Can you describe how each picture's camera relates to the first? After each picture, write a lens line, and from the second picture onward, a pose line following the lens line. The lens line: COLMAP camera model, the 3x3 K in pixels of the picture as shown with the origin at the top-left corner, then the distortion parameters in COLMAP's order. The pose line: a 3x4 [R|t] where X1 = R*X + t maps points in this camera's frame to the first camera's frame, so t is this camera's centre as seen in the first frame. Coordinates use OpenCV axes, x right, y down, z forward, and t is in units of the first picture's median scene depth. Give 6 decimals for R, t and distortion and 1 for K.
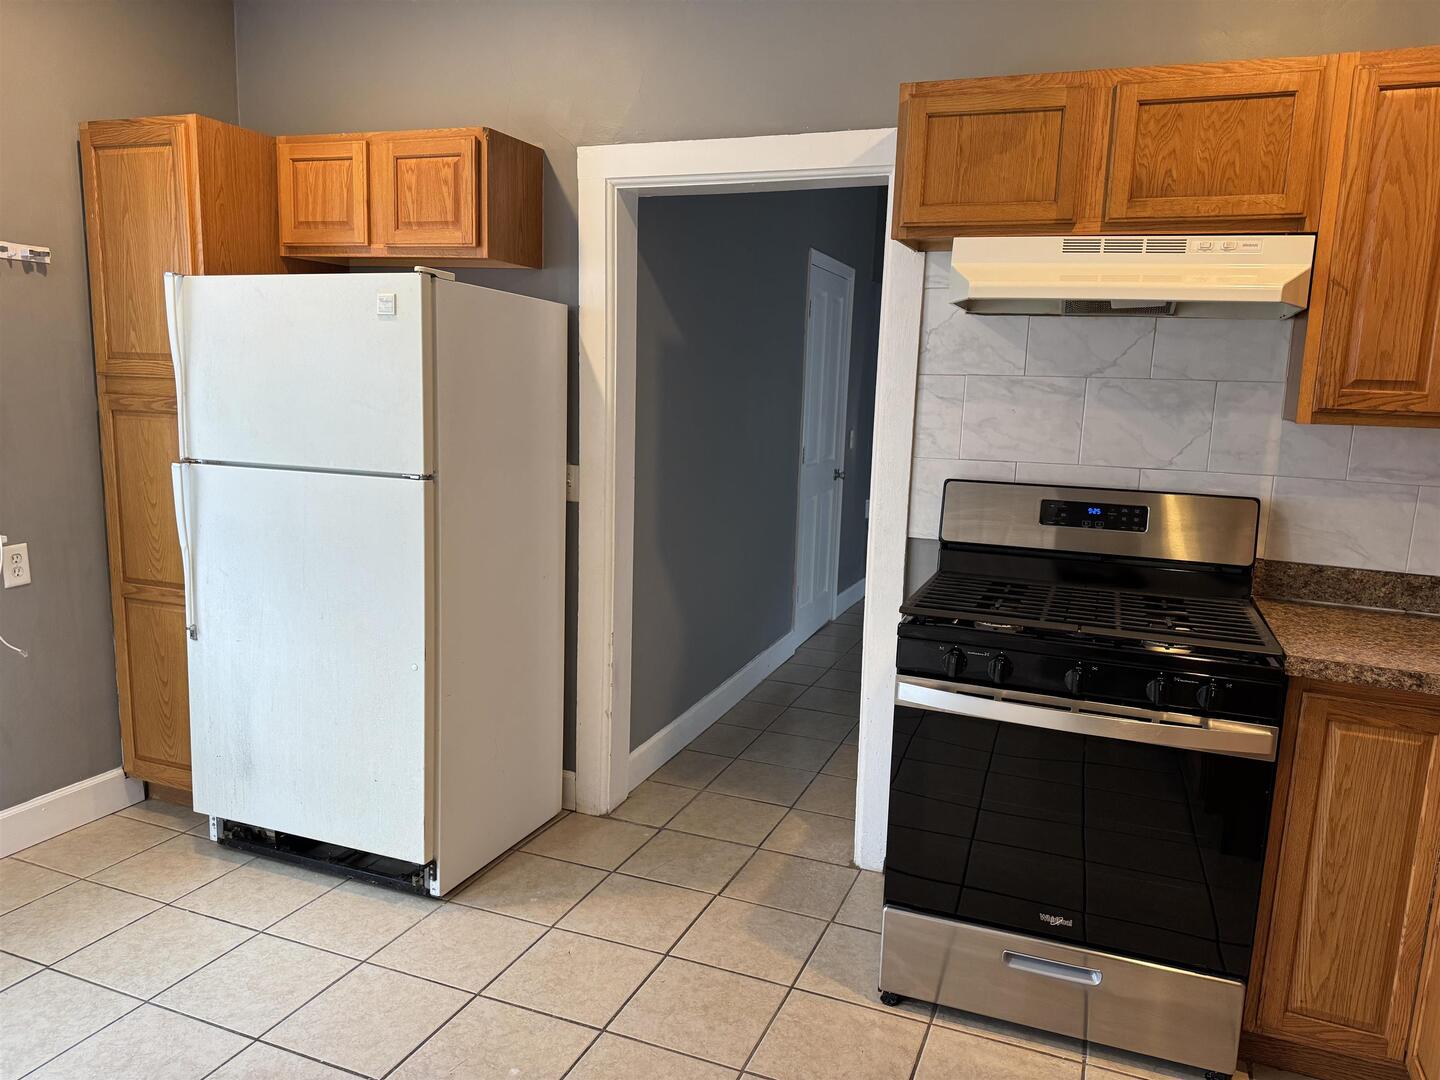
lens RADIAL K [[999.6, 0, 722.5], [0, 999.6, 543.1], [0, 0, 1]] dist [0.005492, -0.006137]
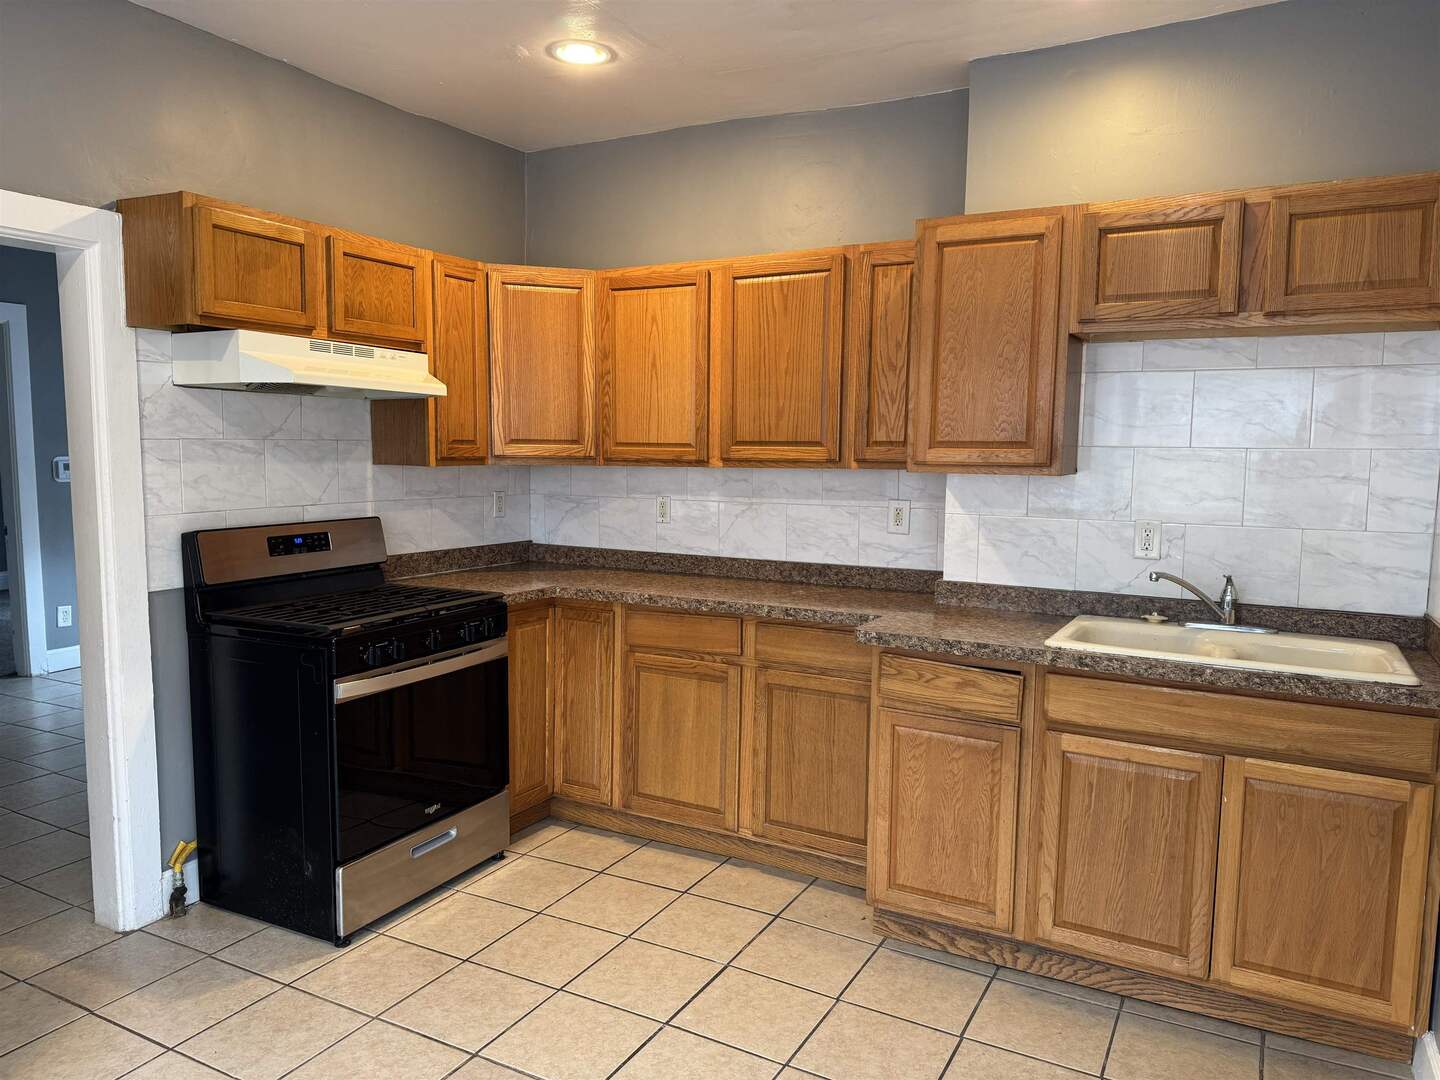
lens RADIAL K [[999.6, 0, 723.3], [0, 999.6, 542.2], [0, 0, 1]] dist [0.005492, -0.006137]
pose [[0.112046, -0.126851, 0.985573, -0.883294], [0.154343, 0.982004, 0.108845, -0.088935], [-0.981644, 0.139921, 0.129608, 0.288996]]
